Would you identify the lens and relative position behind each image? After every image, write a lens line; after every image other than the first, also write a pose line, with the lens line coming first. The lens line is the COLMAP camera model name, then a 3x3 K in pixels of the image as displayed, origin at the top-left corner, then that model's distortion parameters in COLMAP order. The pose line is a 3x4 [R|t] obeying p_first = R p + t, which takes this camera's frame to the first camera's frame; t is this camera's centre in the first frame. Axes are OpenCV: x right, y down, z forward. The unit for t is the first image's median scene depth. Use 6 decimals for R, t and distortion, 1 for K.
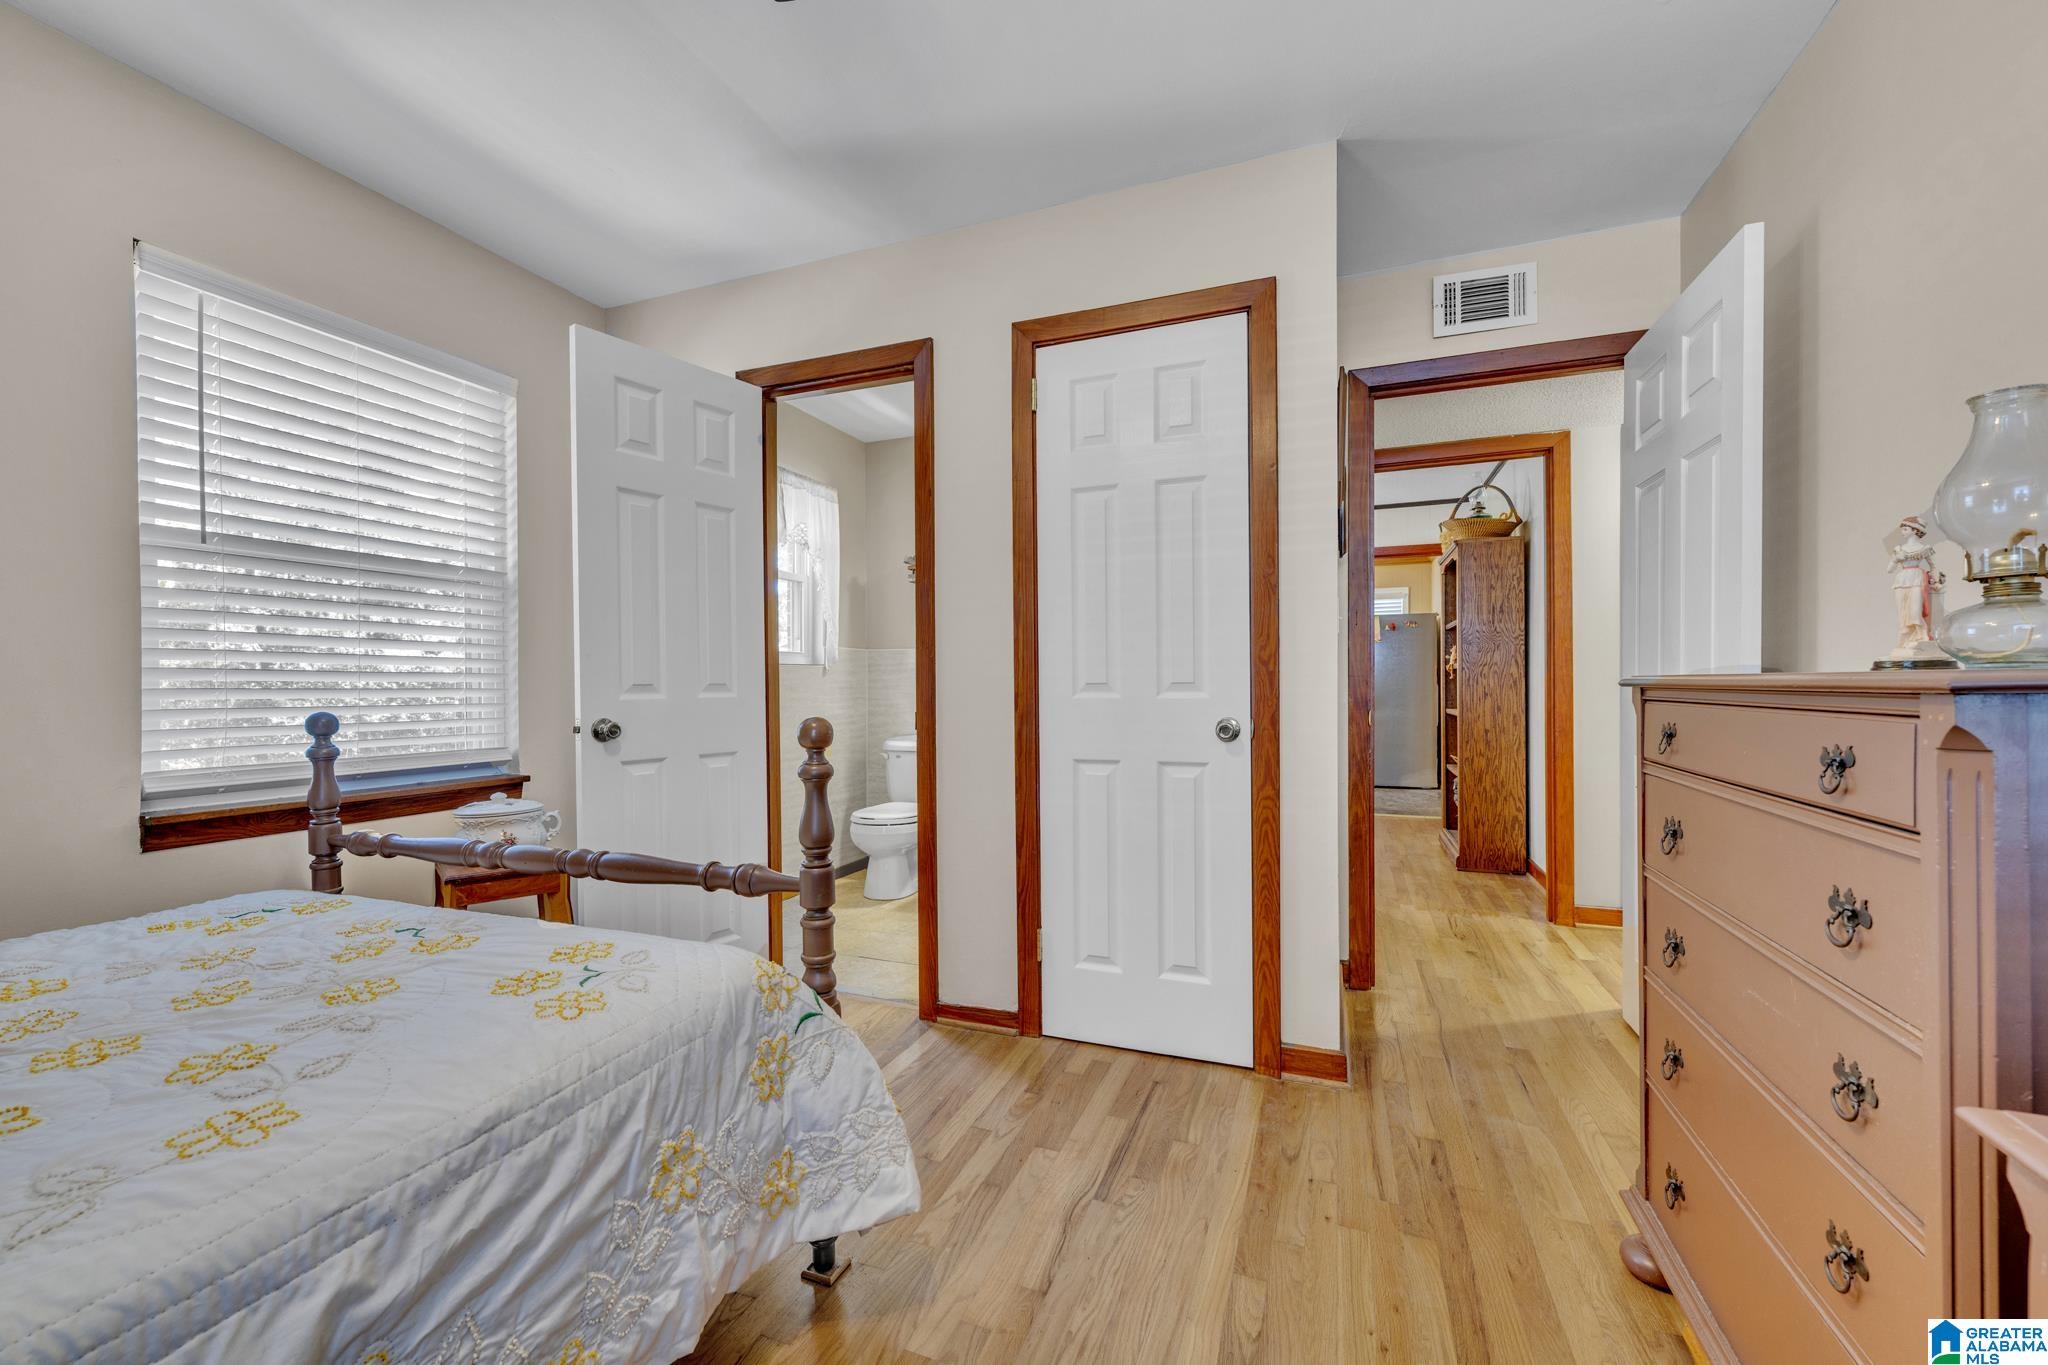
lens RADIAL K [[810.2, 0, 1023.2], [0, 810.2, 685.6], [0, 0, 1]] dist [-0.001671, -0.000090]
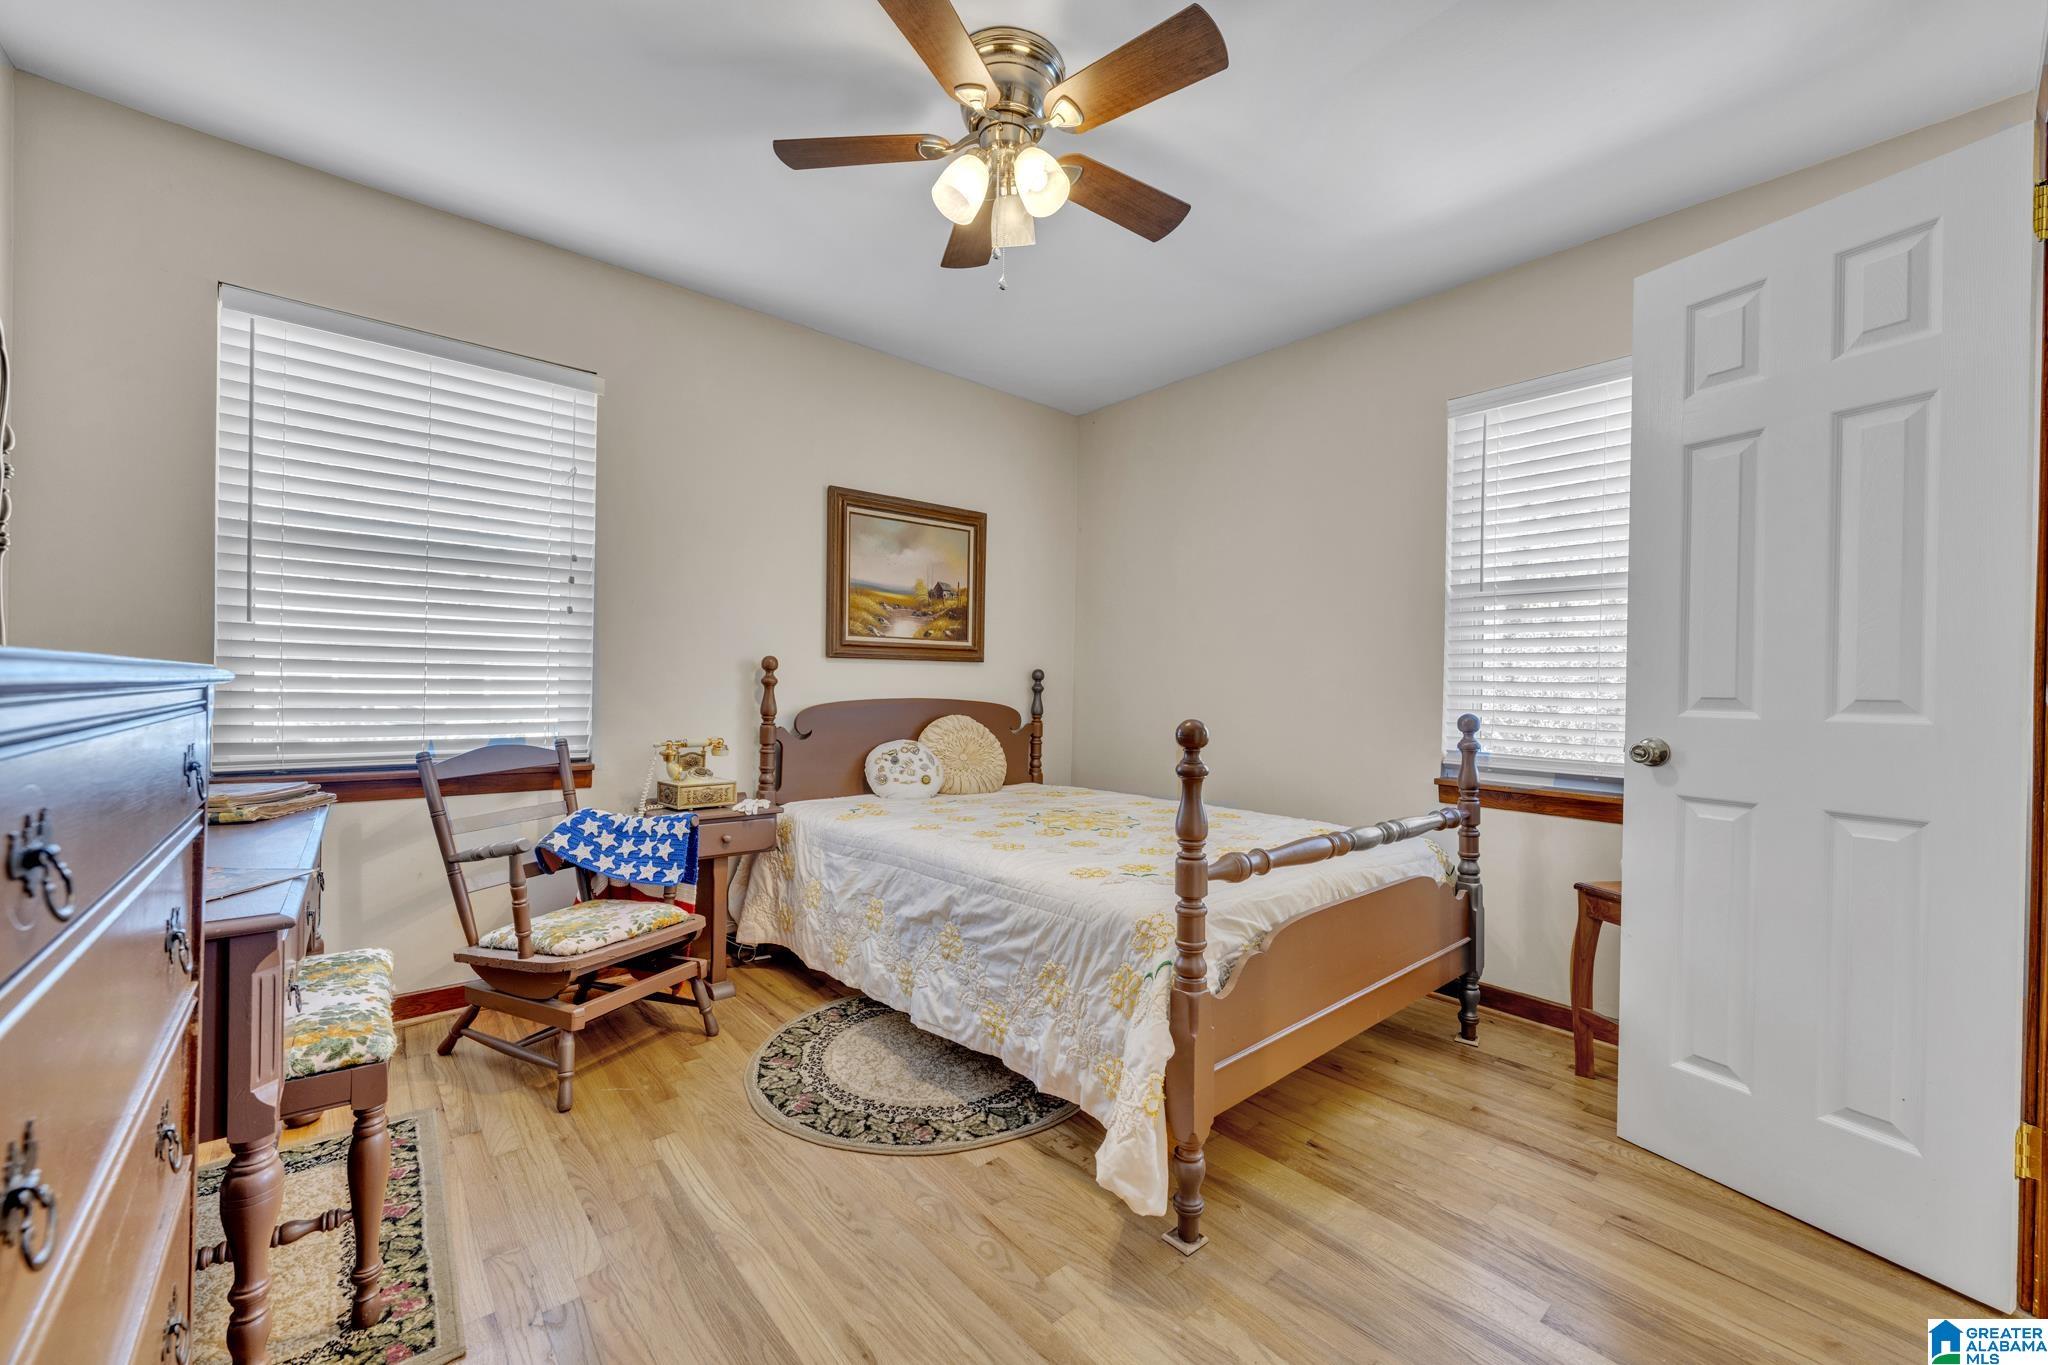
lens RADIAL K [[810.2, 0, 1018.7], [0, 810.2, 690.2], [0, 0, 1]] dist [-0.001671, -0.000090]
pose [[-0.471463, -0.002912, -0.881881, 0.584814], [-0.023211, 0.999689, 0.009108, -0.000176], [0.881580, 0.024763, -0.471384, 0.954972]]
